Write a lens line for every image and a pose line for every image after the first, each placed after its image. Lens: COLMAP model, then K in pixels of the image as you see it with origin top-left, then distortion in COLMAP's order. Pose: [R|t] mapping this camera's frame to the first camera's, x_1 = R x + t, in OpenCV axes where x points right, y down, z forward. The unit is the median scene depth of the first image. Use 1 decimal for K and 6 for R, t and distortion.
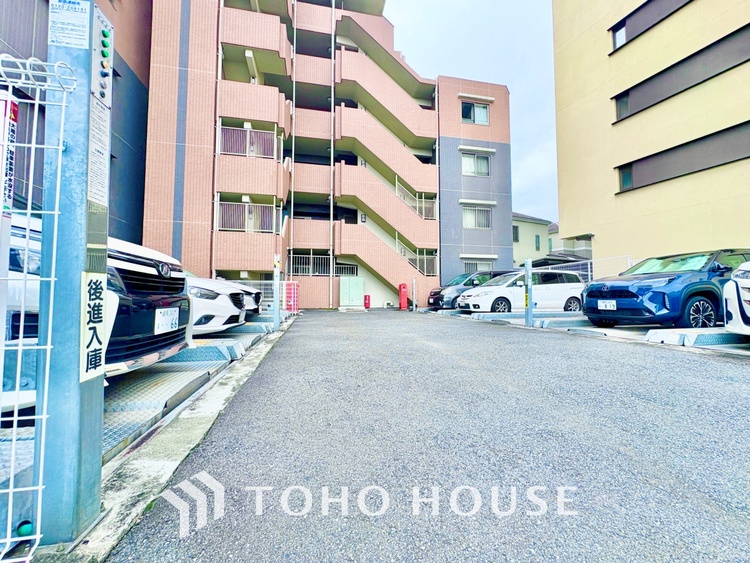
lens RADIAL K [[298.3, 0, 374.7], [0, 298.3, 282.6], [0, 0, 1]] dist [-0.001317, 0.000246]
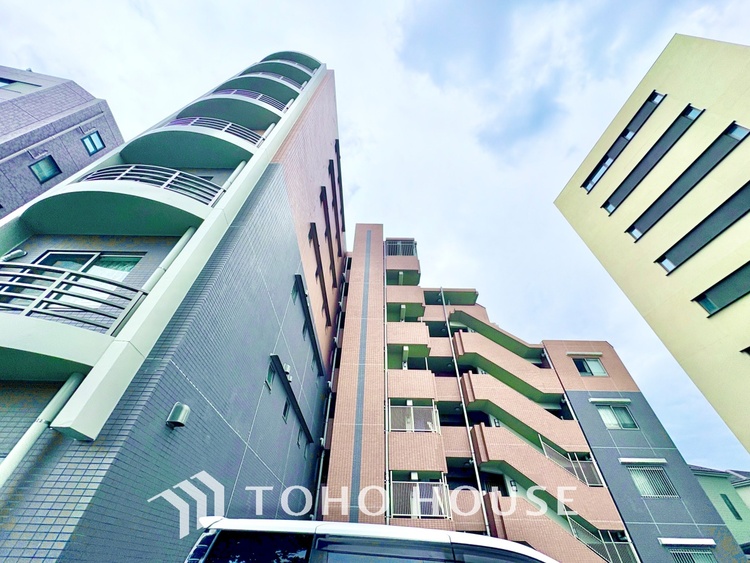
lens RADIAL K [[298.3, 0, 374.7], [0, 298.3, 282.6], [0, 0, 1]] dist [-0.001317, 0.000246]
pose [[0.980987, -0.125165, -0.148316, -0.253915], [-0.006909, 0.741223, -0.671223, -0.065919], [0.193949, 0.659486, 0.726266, -0.158337]]
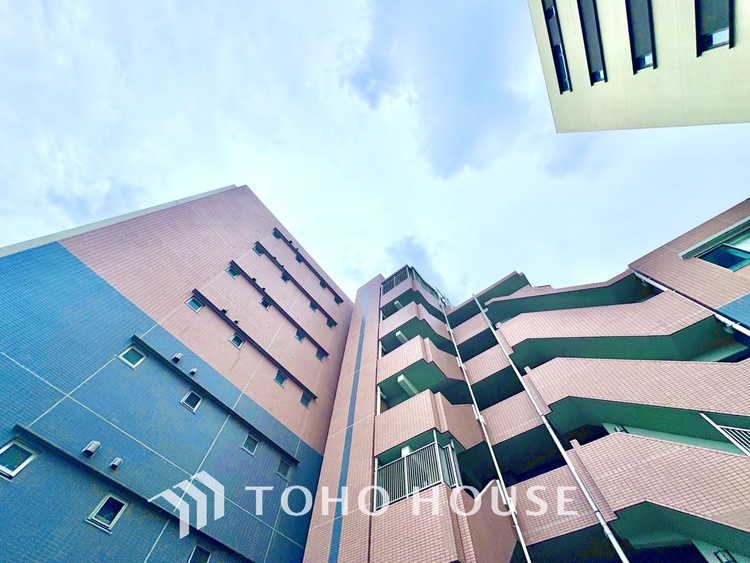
lens RADIAL K [[299.1, 0, 374.8], [0, 299.1, 282.1], [0, 0, 1]] dist [-0.001016, 0.000286]
pose [[0.649846, -0.679978, -0.339602, 0.041123], [0.005131, 0.450720, -0.892650, -0.049322], [0.760048, 0.578343, 0.296388, 0.378700]]
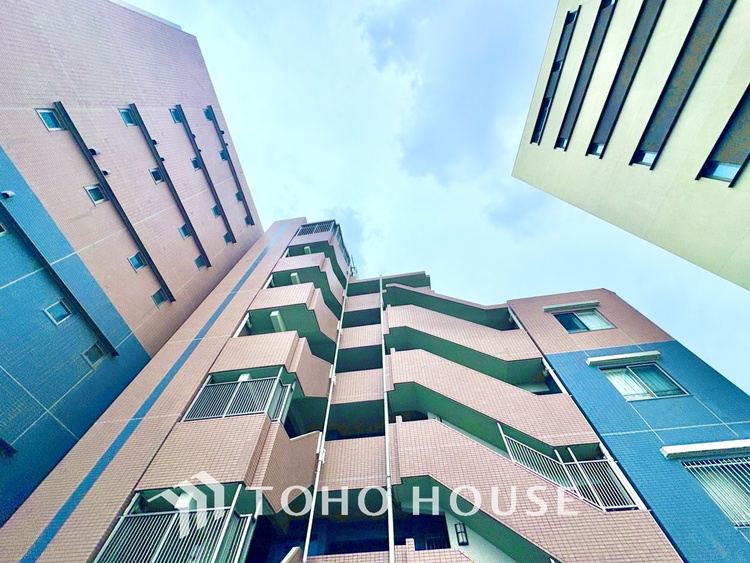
lens RADIAL K [[299.4, 0, 374.6], [0, 299.4, 282.2], [0, 0, 1]] dist [0.000261, -0.000390]
pose [[0.940209, -0.297265, -0.166255, 0.028728], [0.022165, 0.540492, -0.841057, -0.046378], [0.339876, 0.787084, 0.514765, 0.444875]]
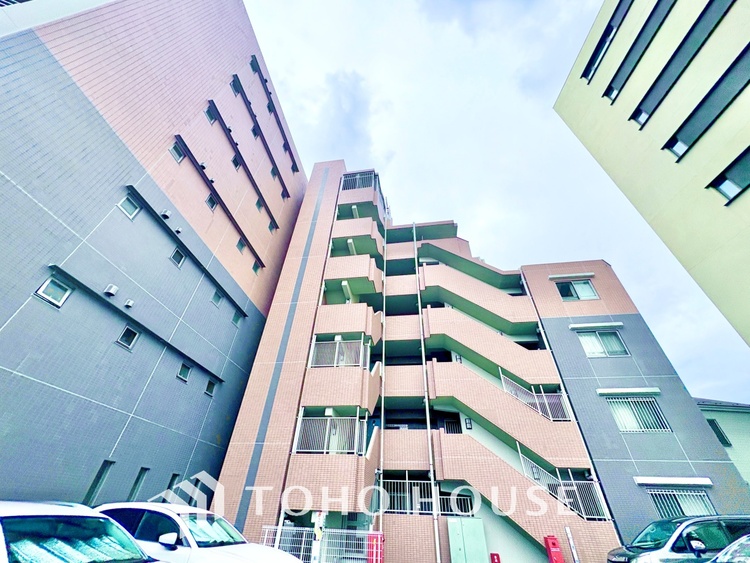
lens RADIAL K [[298.3, 0, 374.7], [0, 298.3, 282.6], [0, 0, 1]] dist [-0.001317, 0.000246]
pose [[0.938913, -0.190636, -0.286531, 0.029092], [-0.015507, 0.808286, -0.588586, -0.049917], [0.343804, 0.557074, 0.755954, 0.103065]]
